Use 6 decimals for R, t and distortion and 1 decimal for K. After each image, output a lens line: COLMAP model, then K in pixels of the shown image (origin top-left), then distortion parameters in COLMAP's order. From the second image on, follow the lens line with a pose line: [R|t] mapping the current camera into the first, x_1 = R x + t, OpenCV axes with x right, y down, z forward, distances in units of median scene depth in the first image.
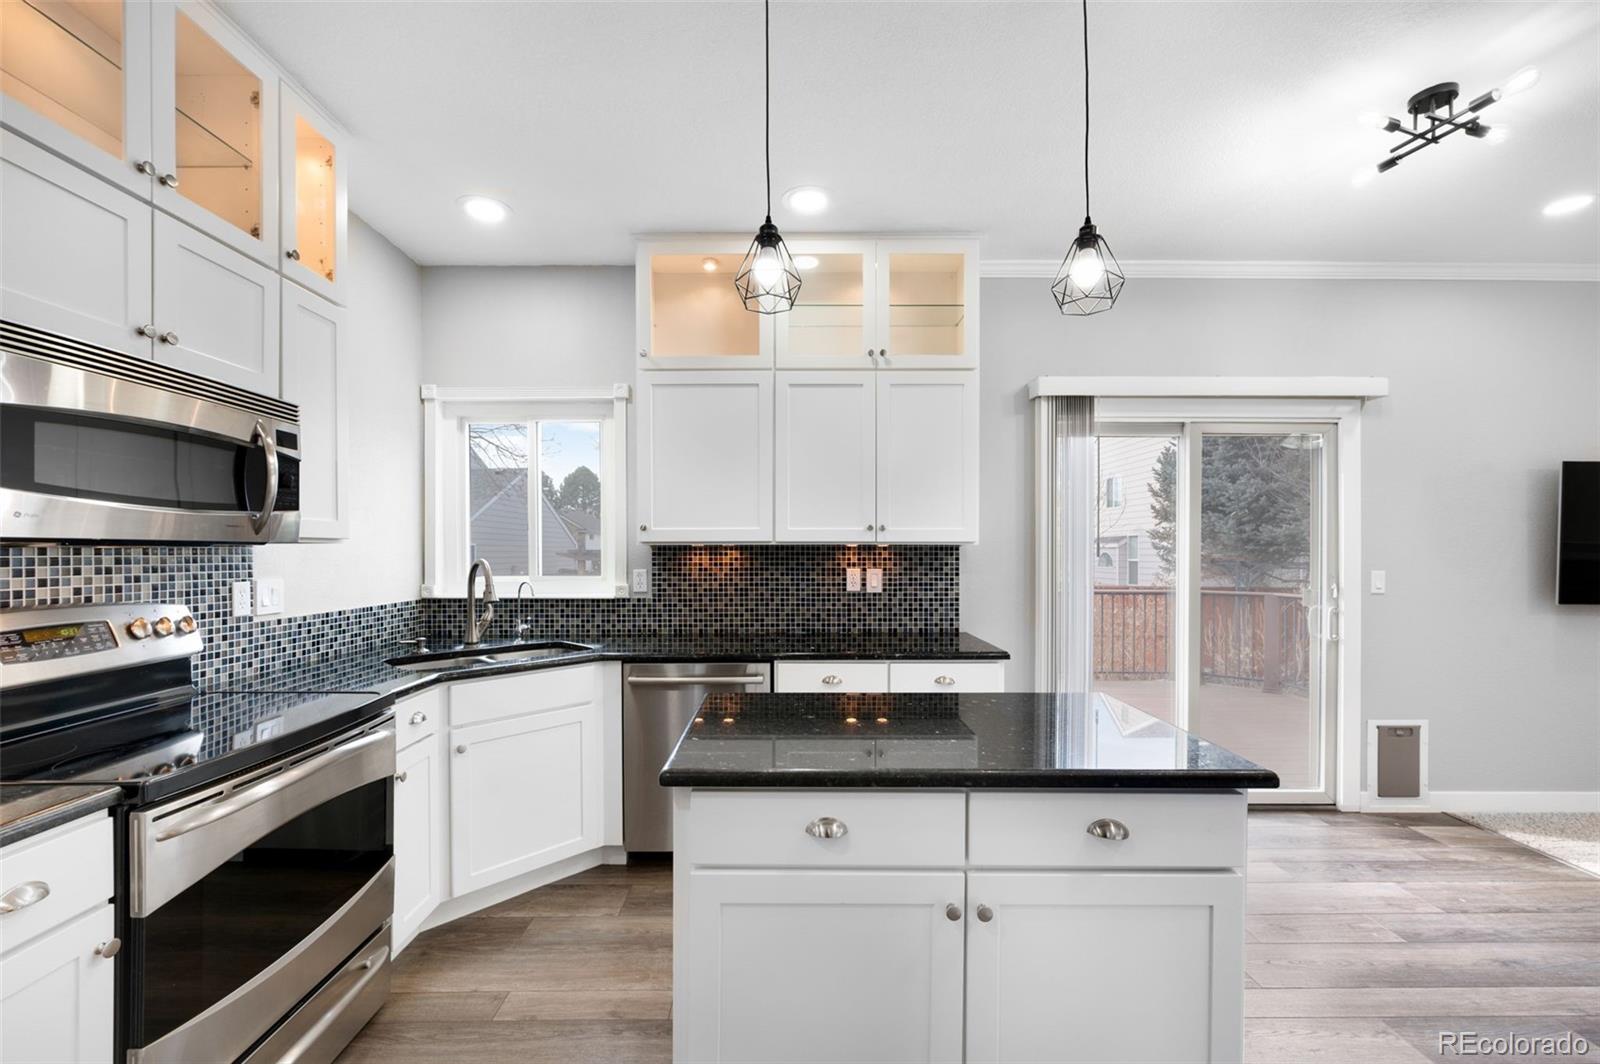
lens RADIAL K [[675.9, 0, 811.0], [0, 675.9, 556.5], [0, 0, 1]] dist [0.004272, -0.001688]
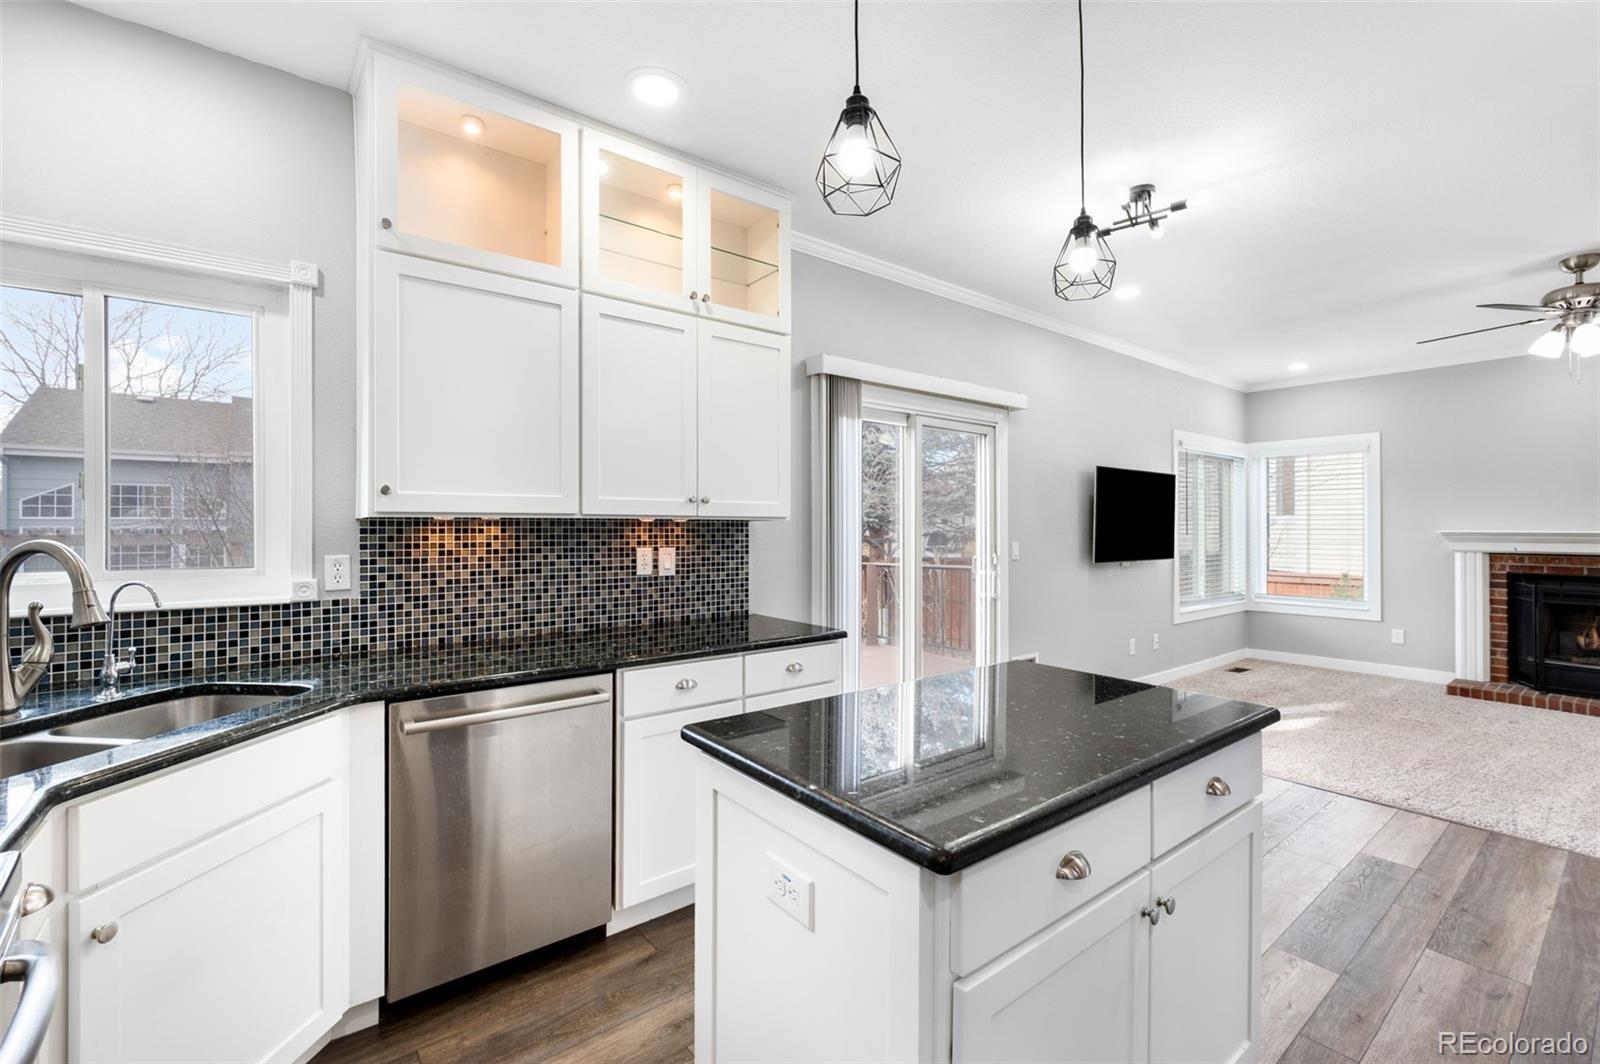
lens RADIAL K [[675.9, 0, 796.9], [0, 675.9, 523.2], [0, 0, 1]] dist [0.004272, -0.001688]
pose [[0.800214, 0.003949, 0.599701, -0.289691], [0.005767, 0.999881, -0.014280, 0.000456], [-0.599687, 0.014886, 0.800096, 0.217022]]
